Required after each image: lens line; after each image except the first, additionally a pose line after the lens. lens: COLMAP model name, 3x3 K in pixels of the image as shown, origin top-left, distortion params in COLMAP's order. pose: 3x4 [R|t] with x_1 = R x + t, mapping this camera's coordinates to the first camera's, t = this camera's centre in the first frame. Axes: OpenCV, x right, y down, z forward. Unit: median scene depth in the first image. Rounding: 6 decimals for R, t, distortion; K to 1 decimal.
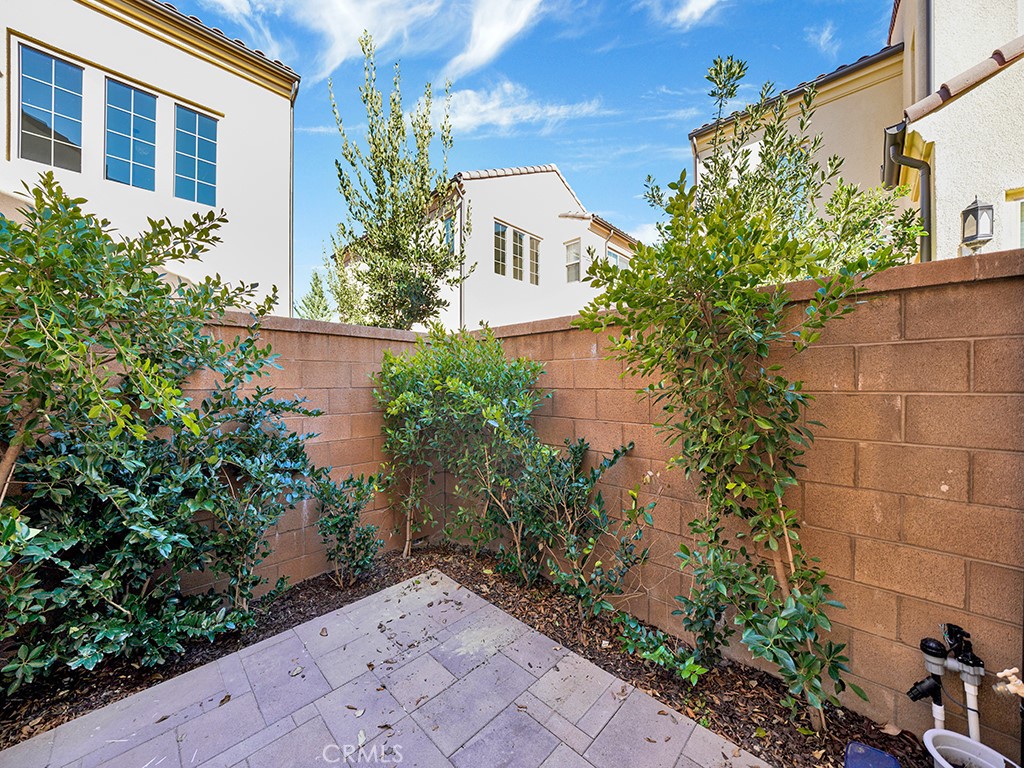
lens RADIAL K [[376.6, 0, 510.5], [0, 376.6, 386.6], [0, 0, 1]] dist [-0.011819, -0.000172]
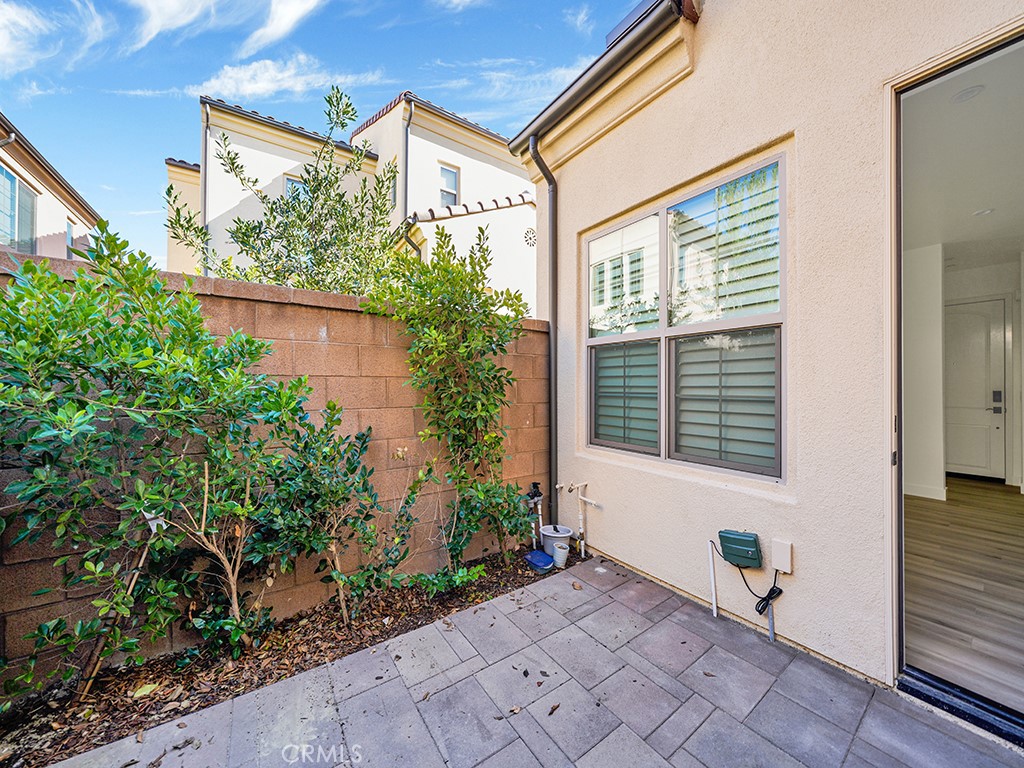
lens RADIAL K [[363.3, 0, 511.6], [0, 363.3, 385.8], [0, 0, 1]] dist [-0.026104, 0.002575]
pose [[0.190343, 0.003436, 0.981712, -0.708875], [0.009279, 0.999943, -0.005299, 0.050664], [-0.981674, 0.010117, 0.190300, 0.505806]]
